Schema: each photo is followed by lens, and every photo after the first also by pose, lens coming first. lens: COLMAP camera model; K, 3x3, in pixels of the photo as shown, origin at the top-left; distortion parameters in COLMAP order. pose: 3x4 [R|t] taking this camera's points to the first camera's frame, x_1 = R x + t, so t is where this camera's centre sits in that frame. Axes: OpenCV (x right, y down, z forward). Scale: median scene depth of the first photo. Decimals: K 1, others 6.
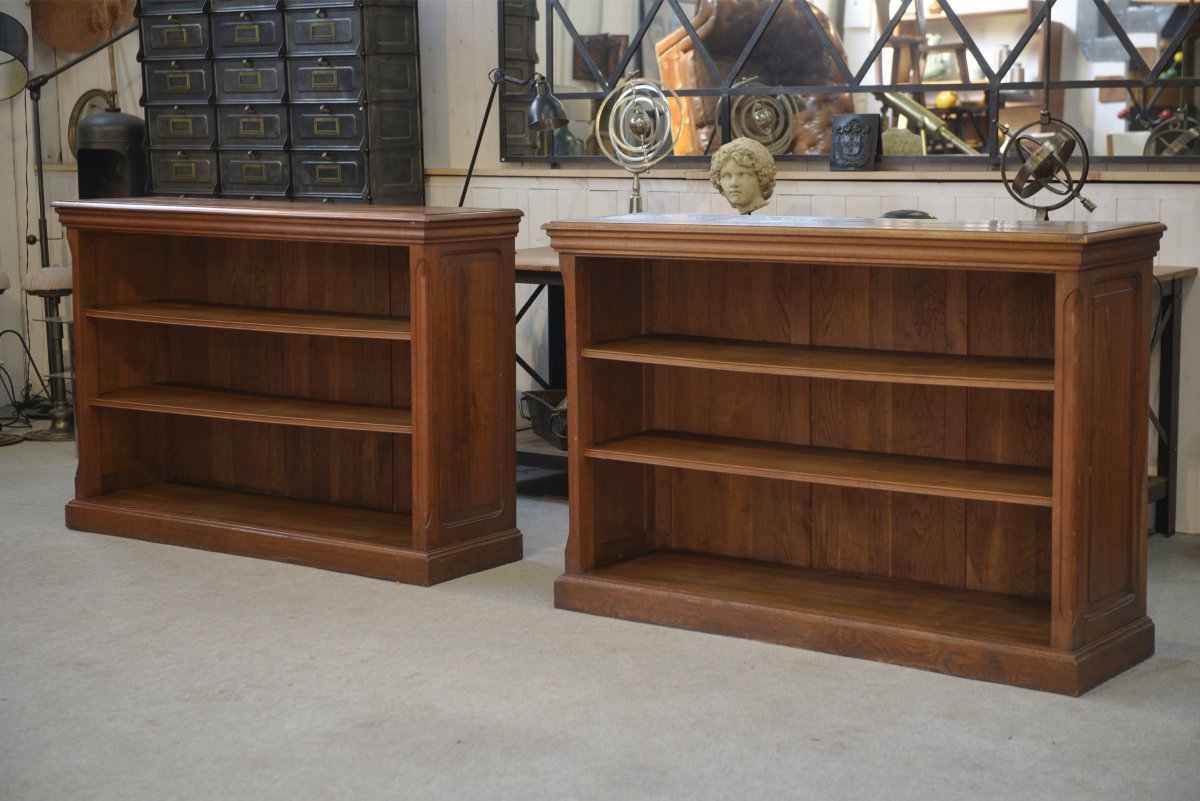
lens RADIAL K [[2192.1, 0, 561.5], [0, 2192.1, 349.2], [0, 0, 1]] dist [0.116118, 0.000000]
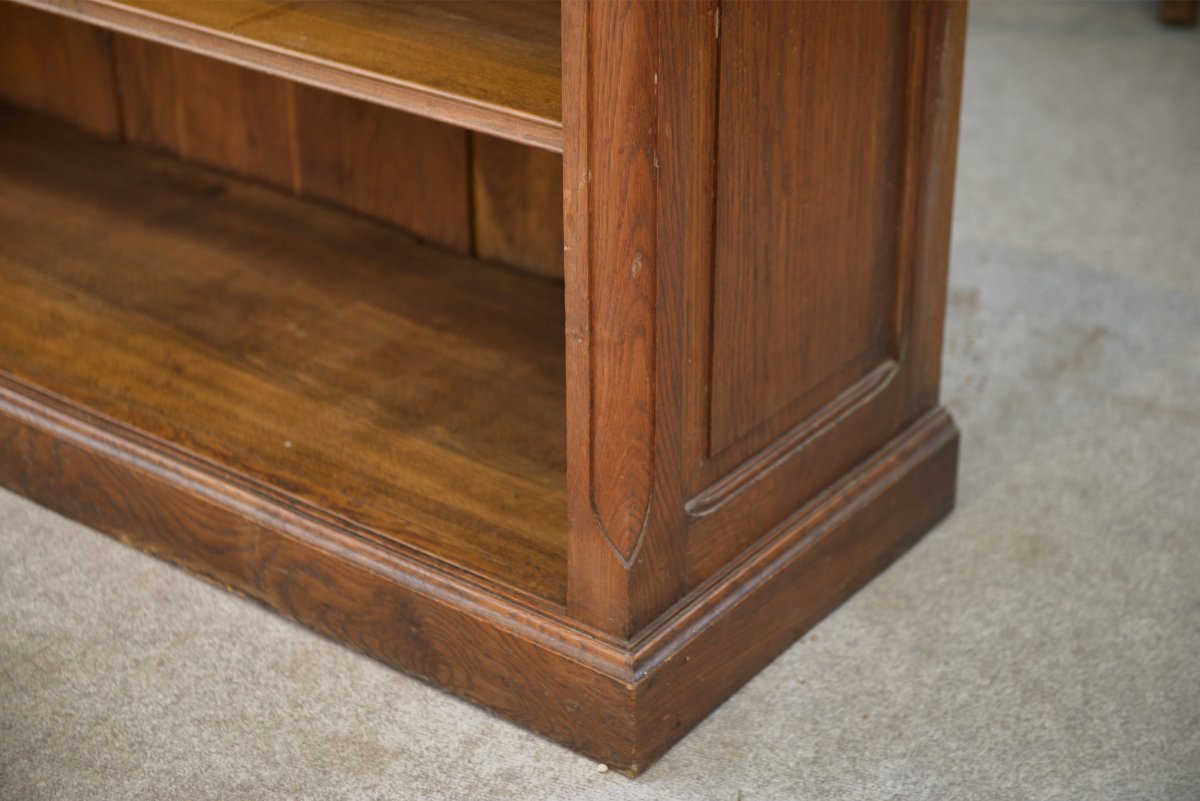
lens RADIAL K [[2262.6, 0, 595.6], [0, 2262.6, 402.3], [0, 0, 1]] dist [0.157702, 0.000000]
pose [[0.999824, 0.017019, -0.007876, 0.187702], [-0.012837, 0.927283, 0.374141, -0.005501], [0.013671, -0.373974, 0.927338, 0.596336]]
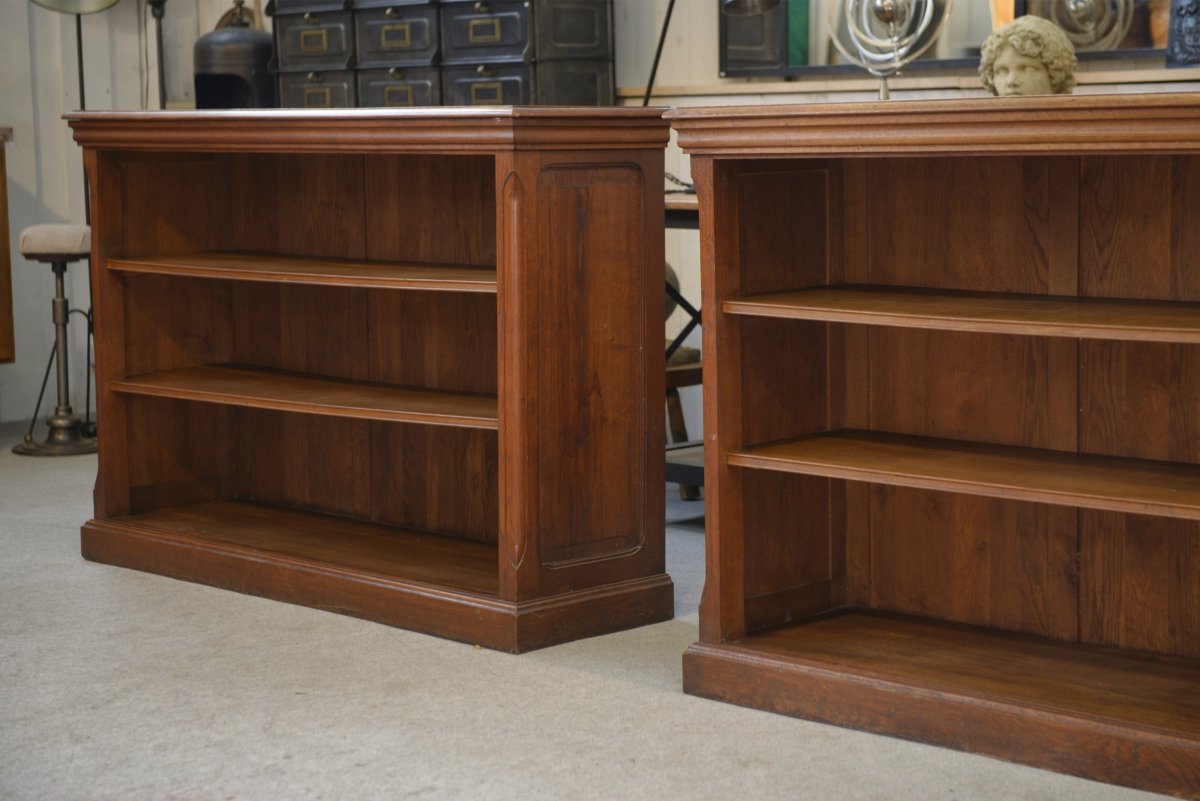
lens RADIAL K [[2390.0, 0, 594.8], [0, 2390.0, 417.9], [0, 0, 1]] dist [0.107941, 0.000000]
pose [[0.989800, 0.008777, -0.142195, 0.067612], [-0.005901, 0.999770, 0.020635, 0.019216], [0.142344, -0.019586, 0.989623, 0.266659]]
